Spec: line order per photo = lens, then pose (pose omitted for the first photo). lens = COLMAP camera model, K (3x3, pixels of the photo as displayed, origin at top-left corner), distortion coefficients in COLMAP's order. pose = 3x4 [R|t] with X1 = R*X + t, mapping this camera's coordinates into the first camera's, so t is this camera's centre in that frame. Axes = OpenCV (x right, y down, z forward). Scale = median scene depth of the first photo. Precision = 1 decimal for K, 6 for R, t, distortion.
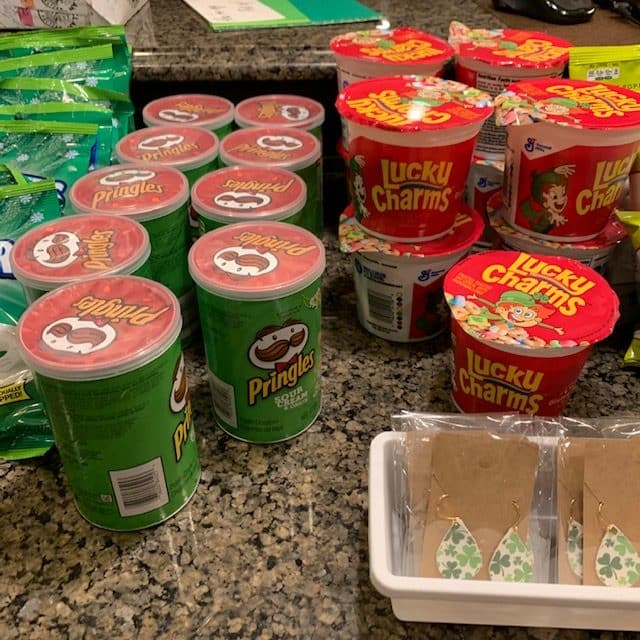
lens RADIAL K [[655.0, 0, 319.3], [0, 655.0, 335.2], [0, 0, 1]] dist [-0.067125, 0.108431]
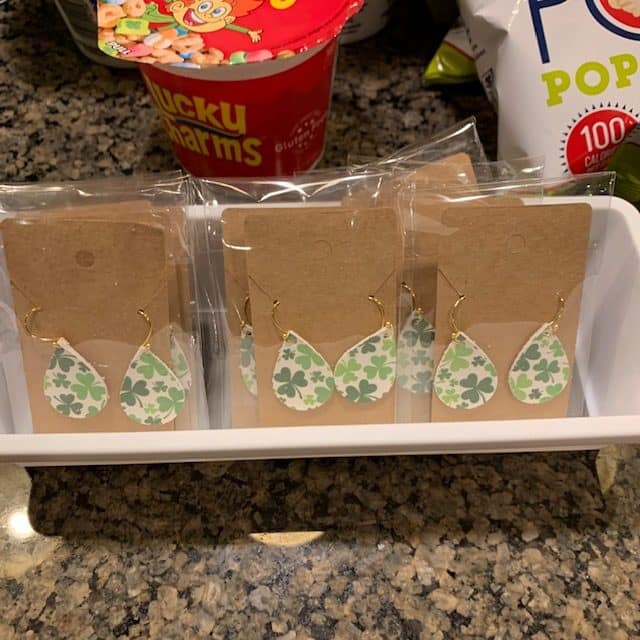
lens RADIAL K [[655.0, 0, 319.3], [0, 655.0, 335.2], [0, 0, 1]] dist [-0.067125, 0.108431]
pose [[0.997380, -0.071357, 0.011913, 0.381341], [0.061086, 0.918885, 0.389769, 0.018713], [-0.038759, -0.388020, 0.920836, 0.277045]]
